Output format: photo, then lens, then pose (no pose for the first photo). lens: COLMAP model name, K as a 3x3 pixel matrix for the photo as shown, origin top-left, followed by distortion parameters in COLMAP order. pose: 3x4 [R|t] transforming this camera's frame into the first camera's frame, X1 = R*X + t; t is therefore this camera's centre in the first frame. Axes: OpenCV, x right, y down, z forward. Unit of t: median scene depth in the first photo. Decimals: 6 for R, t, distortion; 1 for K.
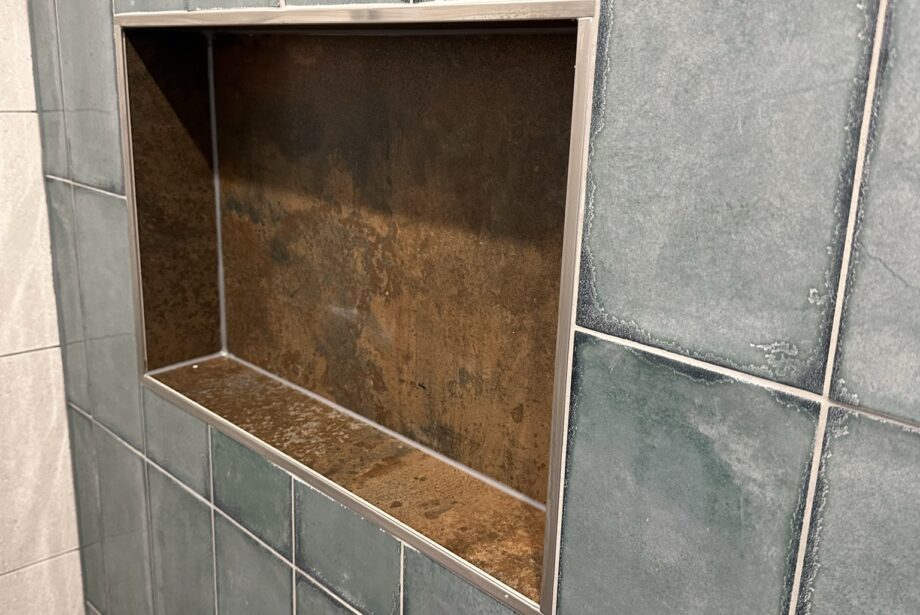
lens RADIAL K [[853.1, 0, 460.0], [0, 853.1, 307.5], [0, 0, 1]] dist [0.156452, -0.340017]
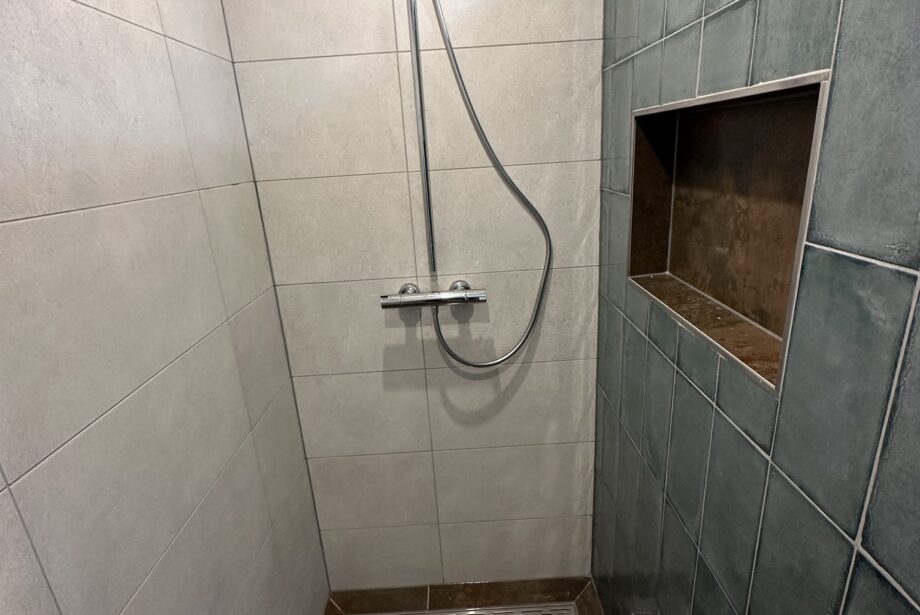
lens RADIAL K [[490.6, 0, 460.0], [0, 490.6, 307.5], [0, 0, 1]] dist [-0.002915, 0.000522]
pose [[0.715019, 0.135168, -0.685914, 0.240985], [-0.096797, 0.990822, 0.094349, 0.095072], [0.692372, -0.001067, 0.721540, -0.238951]]
